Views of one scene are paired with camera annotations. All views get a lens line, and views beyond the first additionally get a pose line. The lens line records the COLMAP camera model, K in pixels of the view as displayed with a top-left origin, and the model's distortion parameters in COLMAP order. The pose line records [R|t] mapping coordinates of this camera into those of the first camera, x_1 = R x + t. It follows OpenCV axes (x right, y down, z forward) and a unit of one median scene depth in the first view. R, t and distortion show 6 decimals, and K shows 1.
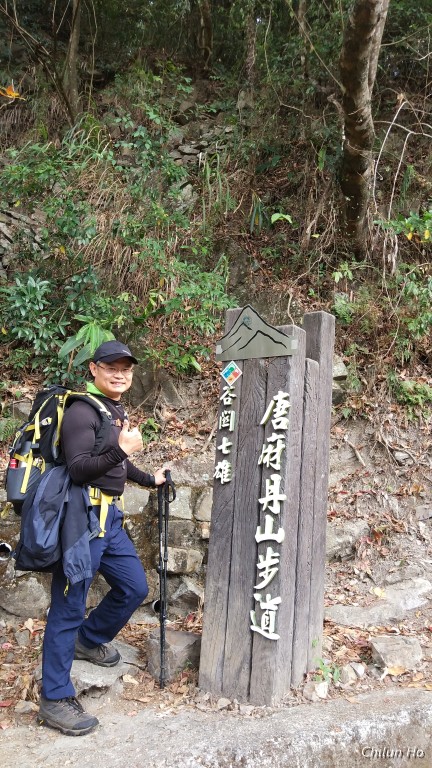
lens RADIAL K [[572.9, 0, 210.8], [0, 572.9, 385.2], [0, 0, 1]] dist [0.100987, -0.121359]
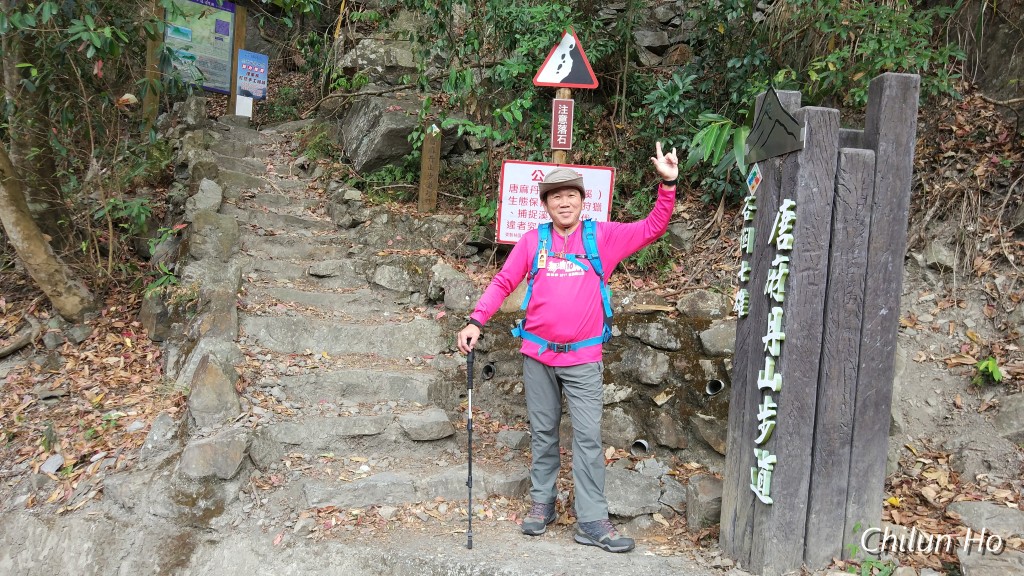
lens RADIAL K [[751.7, 0, 515.5], [0, 751.7, 286.6], [0, 0, 1]] dist [0.107343, -0.115917]
pose [[0.709718, 0.003664, -0.704477, 0.570220], [0.082841, 0.992615, 0.088620, 0.006918], [0.699599, -0.121255, 0.704173, 0.026576]]
